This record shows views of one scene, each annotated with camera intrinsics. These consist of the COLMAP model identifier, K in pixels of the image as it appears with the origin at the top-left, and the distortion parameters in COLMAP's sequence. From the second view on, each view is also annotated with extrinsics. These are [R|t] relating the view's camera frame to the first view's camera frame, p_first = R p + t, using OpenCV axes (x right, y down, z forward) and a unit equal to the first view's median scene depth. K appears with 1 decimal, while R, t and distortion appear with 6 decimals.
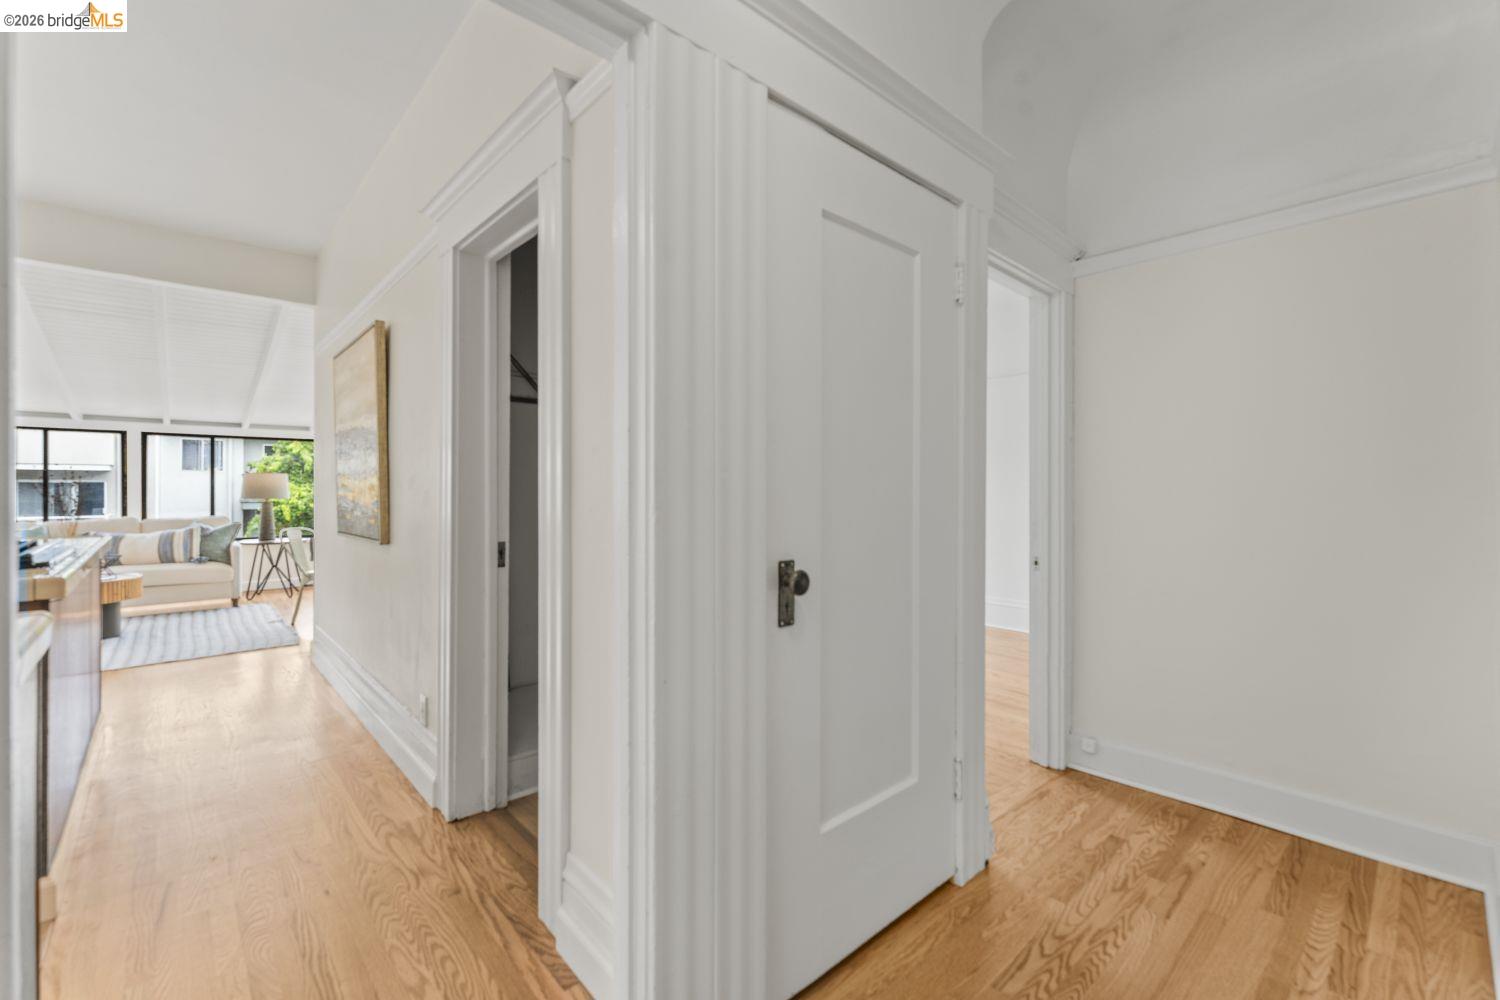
lens RADIAL K [[618.5, 0, 751.8], [0, 618.5, 498.6], [0, 0, 1]] dist [0.001199, 0.000734]
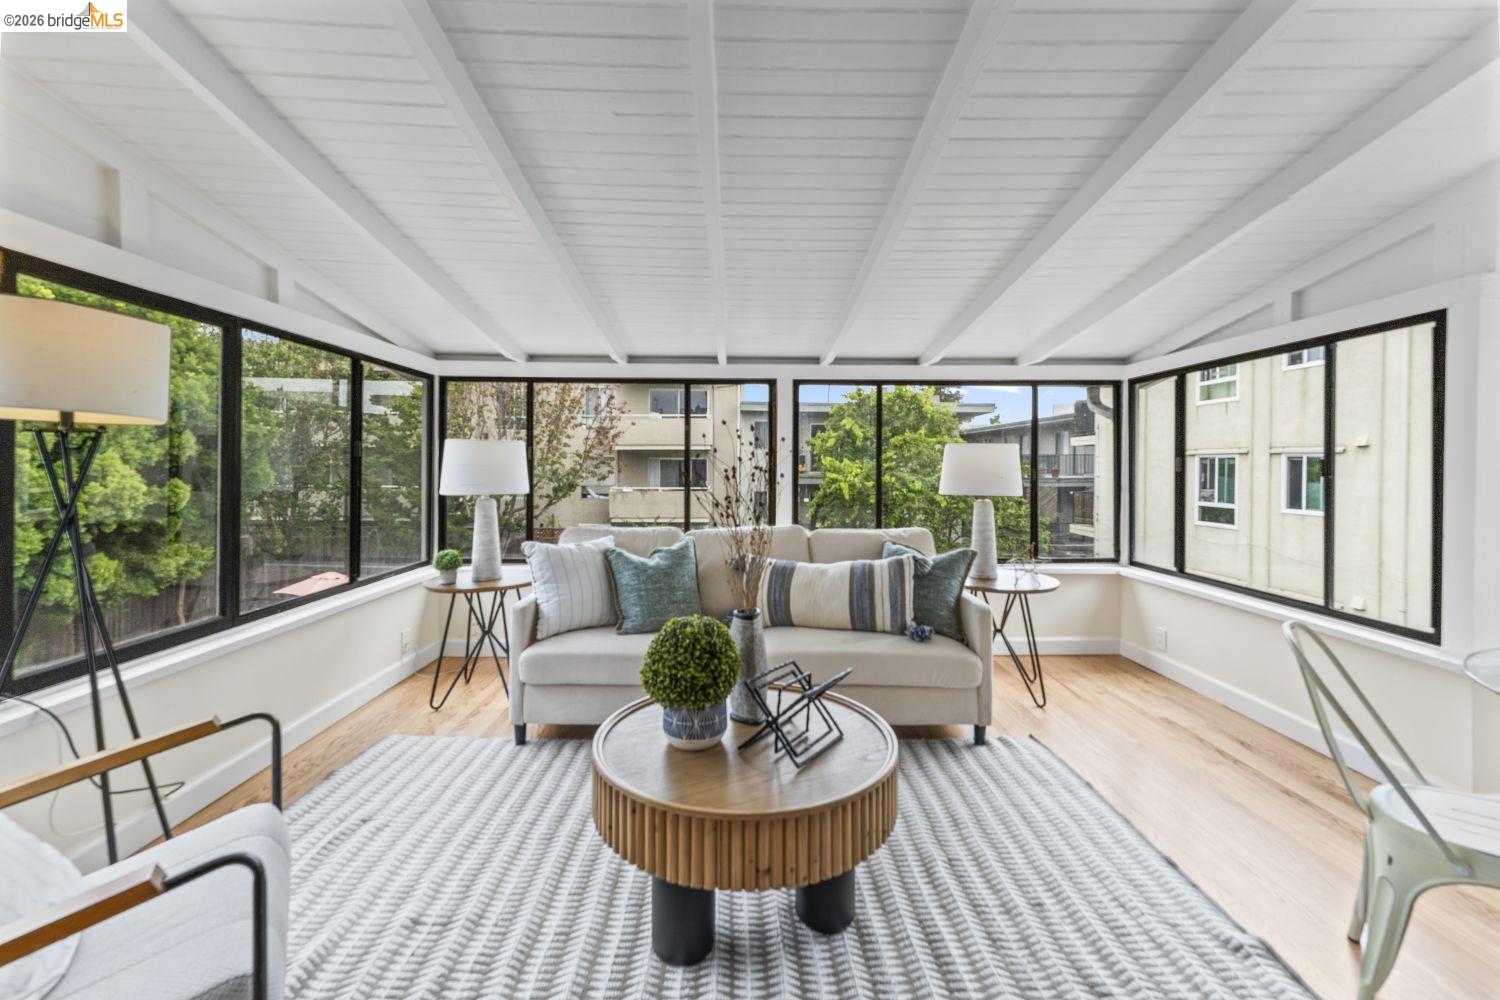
lens RADIAL K [[618.5, 0, 743.3], [0, 618.5, 467.7], [0, 0, 1]] dist [0.001199, 0.000734]
pose [[0.737951, 0.006875, -0.674820, -0.675781], [-0.014070, 0.999887, -0.005199, -0.017385], [0.674708, 0.013332, 0.737964, 0.572152]]
